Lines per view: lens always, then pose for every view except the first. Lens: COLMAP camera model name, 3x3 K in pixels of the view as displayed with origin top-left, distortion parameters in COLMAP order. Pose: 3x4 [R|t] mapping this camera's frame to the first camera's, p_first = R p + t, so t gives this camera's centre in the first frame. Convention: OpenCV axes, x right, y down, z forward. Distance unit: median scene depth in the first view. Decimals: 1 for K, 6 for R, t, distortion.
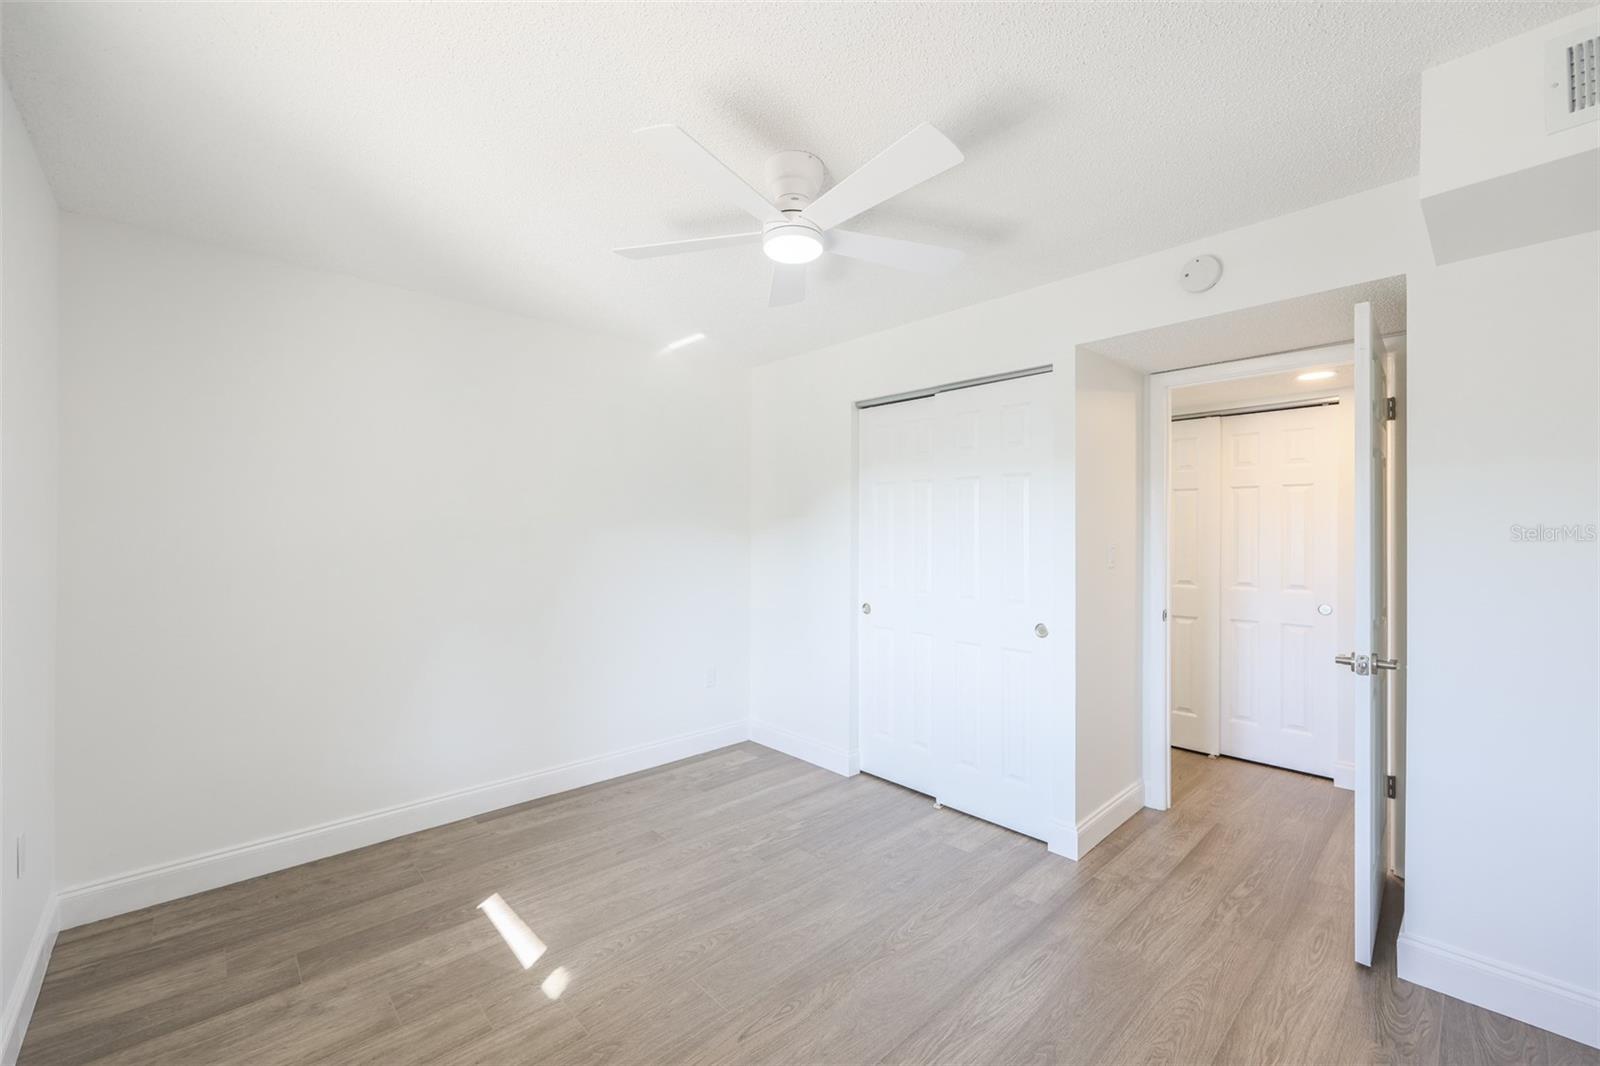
lens RADIAL K [[638.5, 0, 802.5], [0, 638.5, 531.3], [0, 0, 1]] dist [-0.001417, 0.000006]
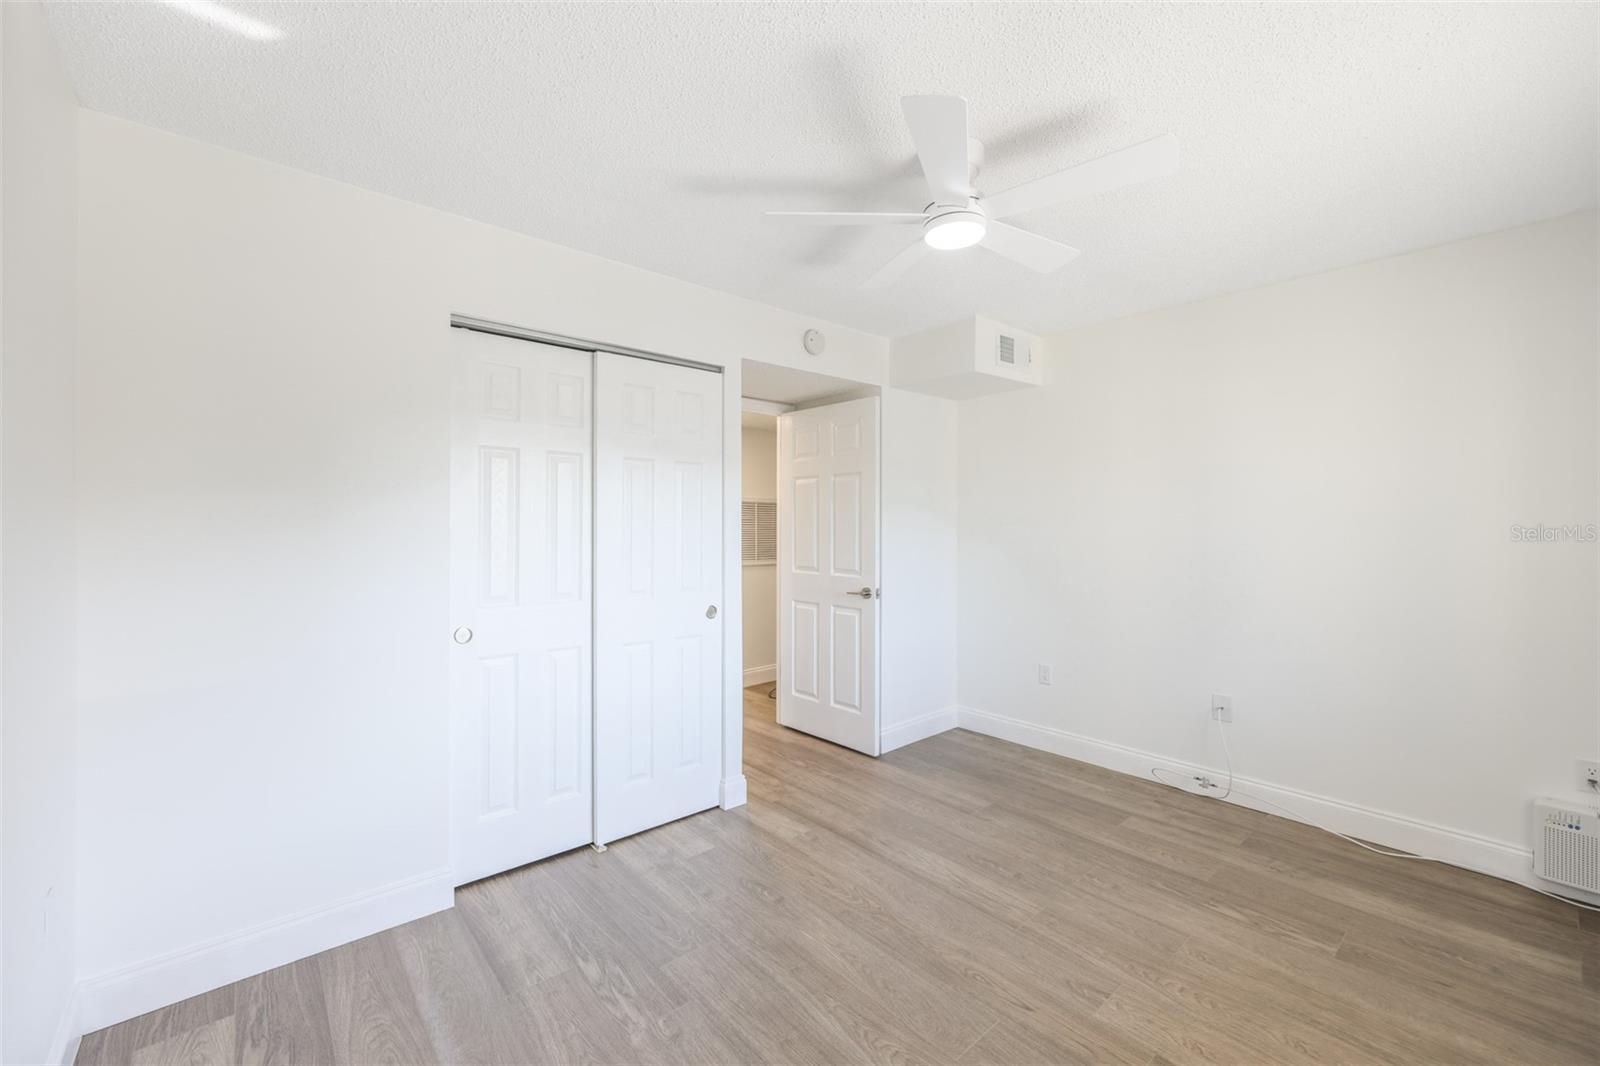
lens RADIAL K [[638.5, 0, 802.5], [0, 638.5, 531.3], [0, 0, 1]] dist [-0.001417, 0.000006]
pose [[0.046745, -0.006916, 0.998883, -0.788477], [-0.002096, 0.999973, 0.007021, 0.013947], [-0.998905, -0.002422, 0.046729, 0.917949]]
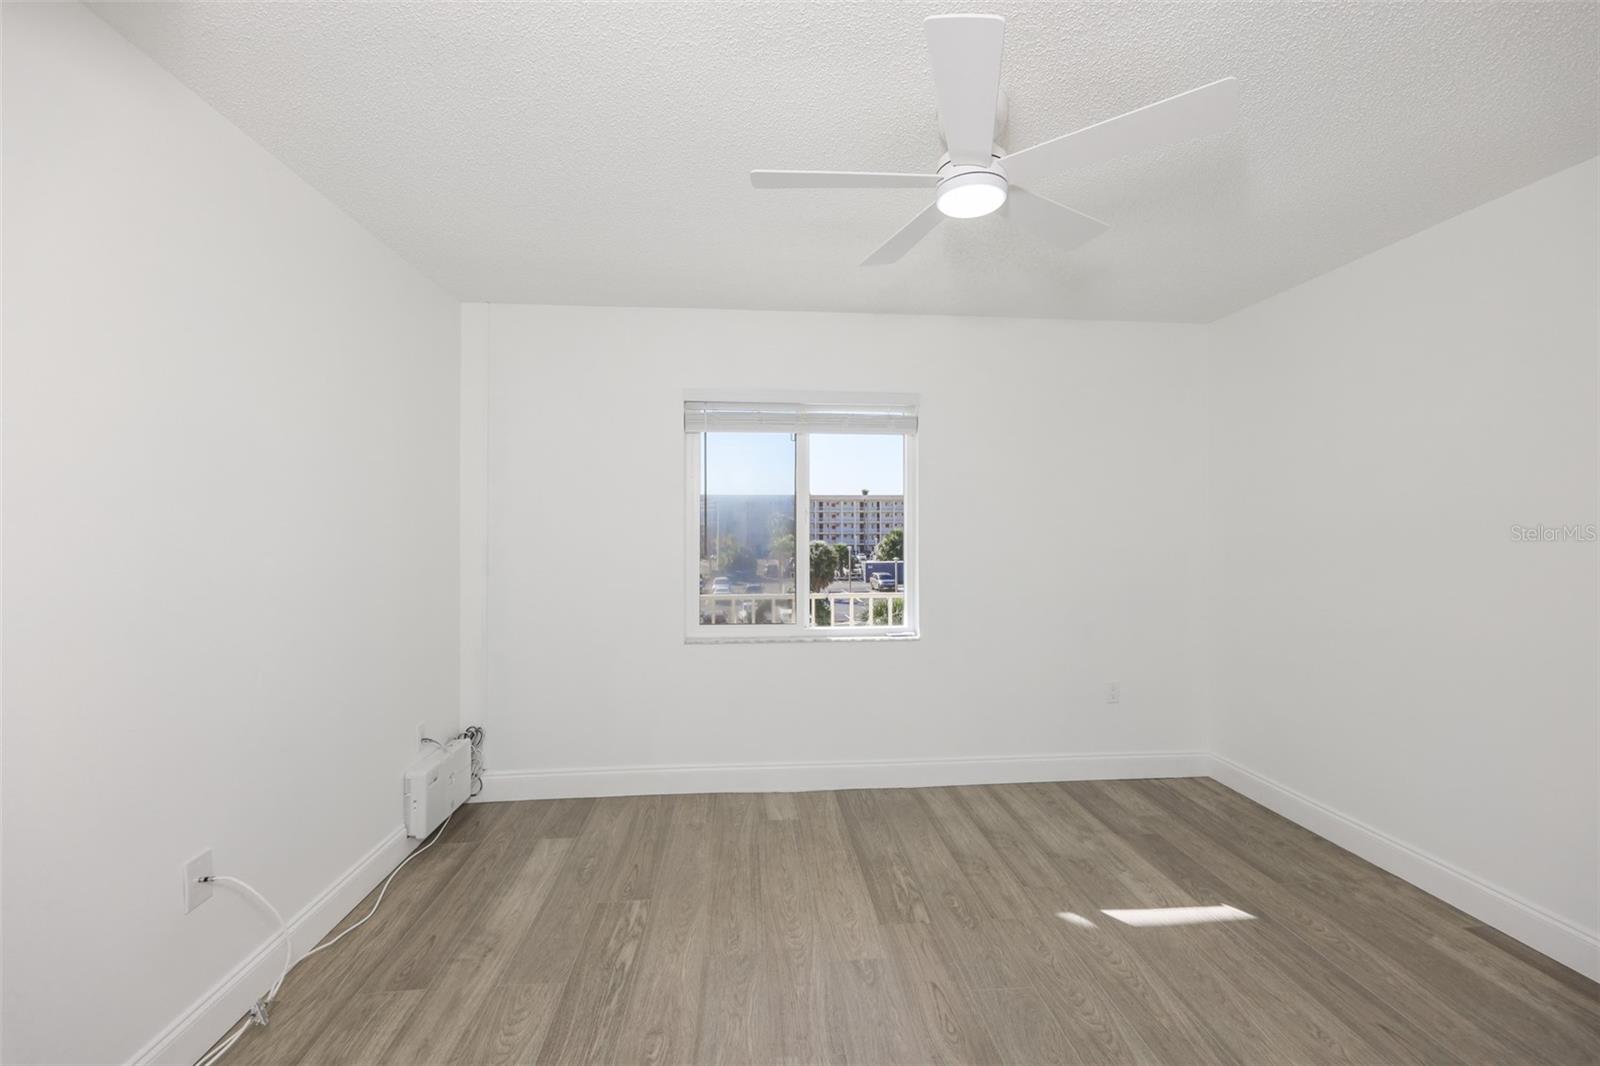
lens RADIAL K [[639.2, 0, 797.0], [0, 639.2, 529.2], [0, 0, 1]] dist [-0.000893, 0.000194]
pose [[-0.624250, -0.000638, -0.781225, 0.632325], [0.005247, 0.999974, -0.005009, 0.011706], [0.781207, -0.007226, -0.624230, 1.049418]]
